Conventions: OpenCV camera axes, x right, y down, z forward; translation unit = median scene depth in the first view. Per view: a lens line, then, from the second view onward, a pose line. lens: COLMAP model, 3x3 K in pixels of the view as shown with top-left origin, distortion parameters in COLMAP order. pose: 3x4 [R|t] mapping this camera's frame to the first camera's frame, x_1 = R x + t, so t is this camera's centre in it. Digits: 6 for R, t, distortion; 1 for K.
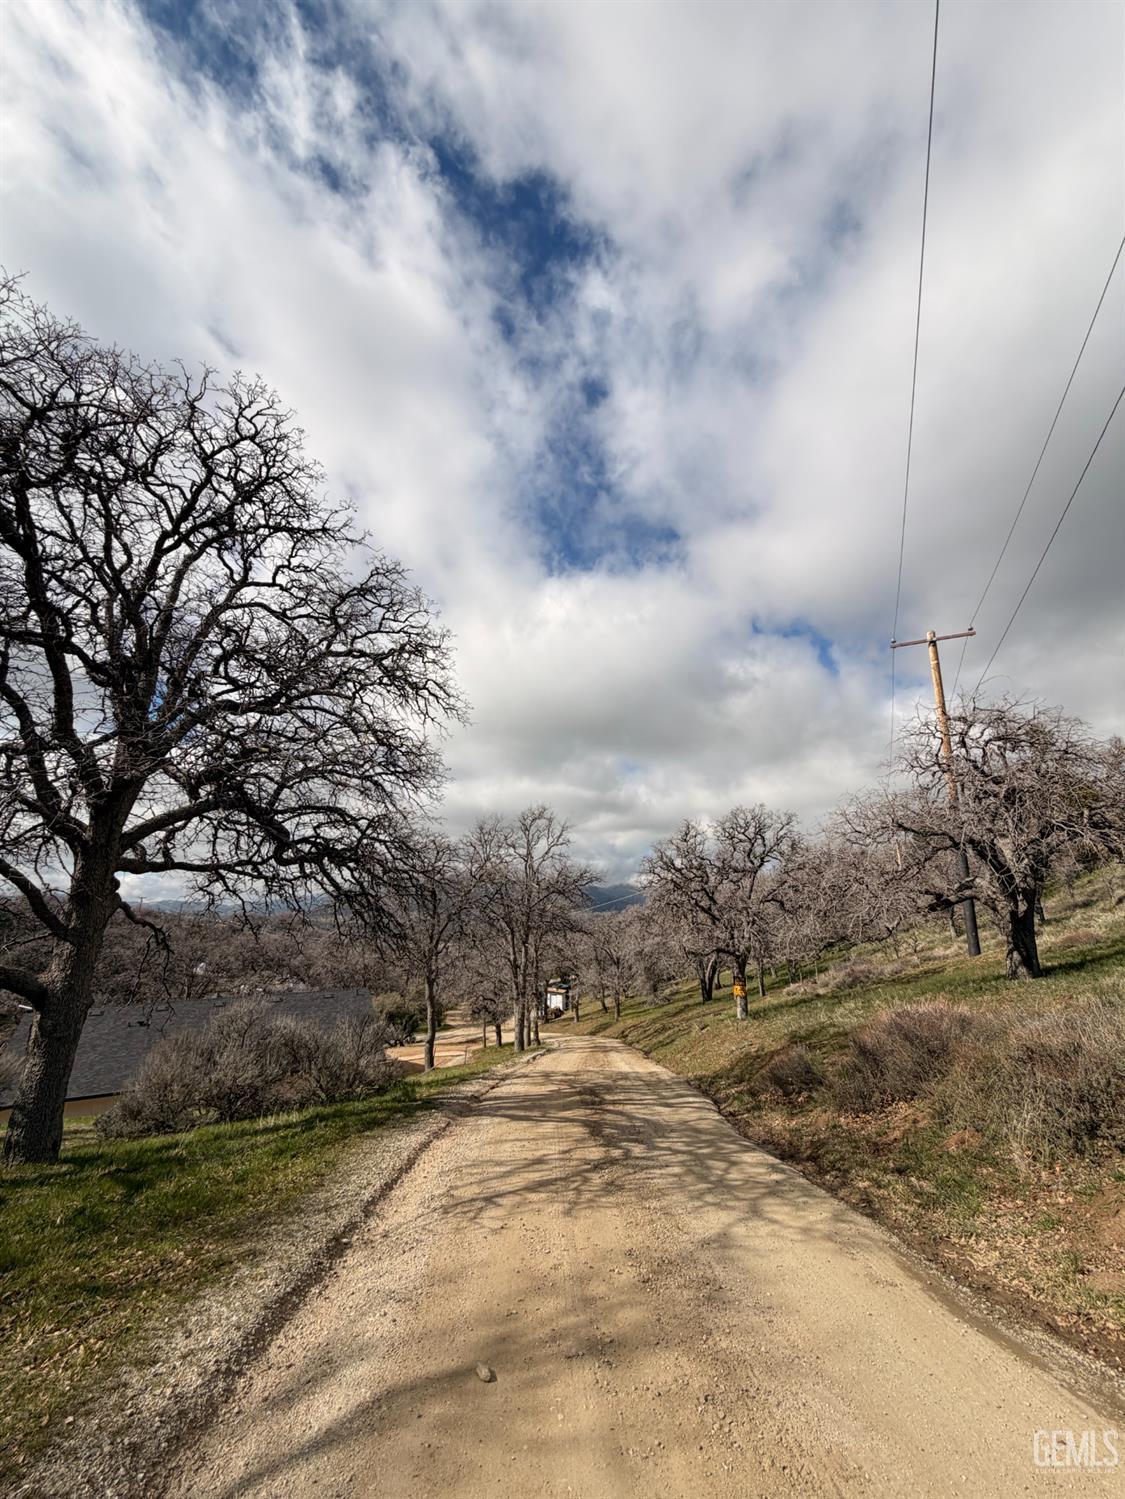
lens RADIAL K [[596.4, 0, 568.3], [0, 596.4, 750.8], [0, 0, 1]] dist [-0.000430, 0.000344]
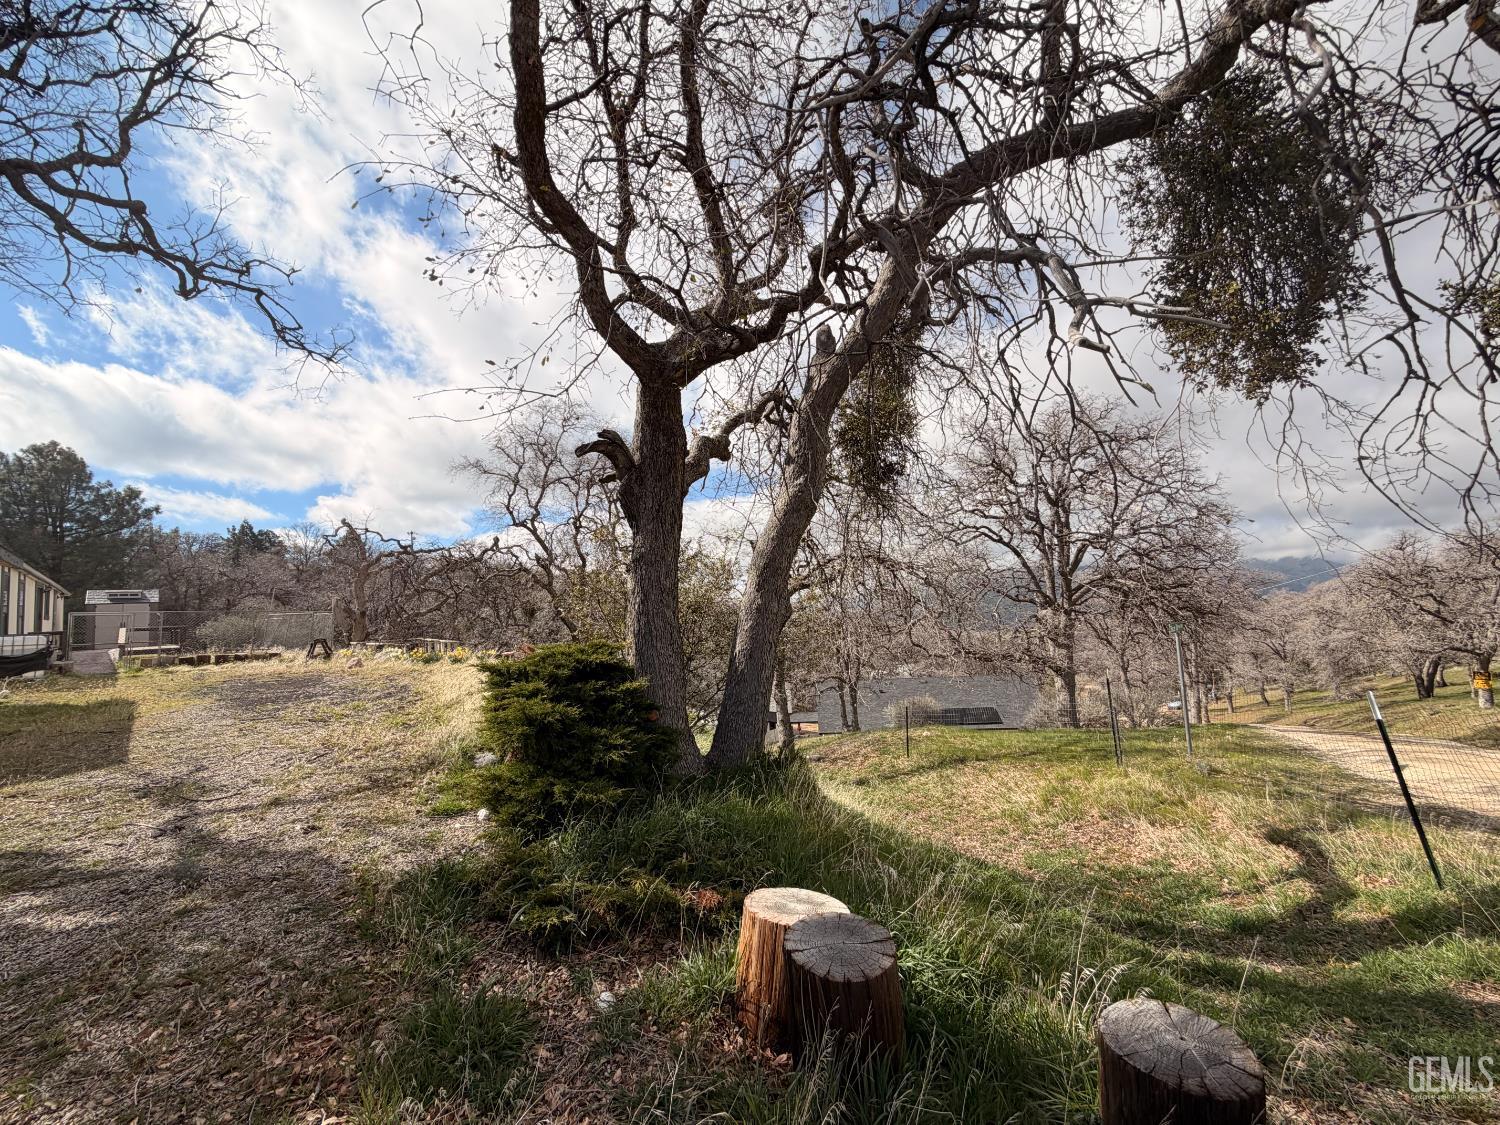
lens RADIAL K [[596.8, 0, 745.3], [0, 596.8, 566.0], [0, 0, 1]] dist [-0.000430, 0.000344]
pose [[0.815232, -0.076076, -0.574116, -0.155721], [0.186866, 0.972866, 0.136431, -0.193102], [0.548159, -0.218505, 0.807327, -0.530556]]
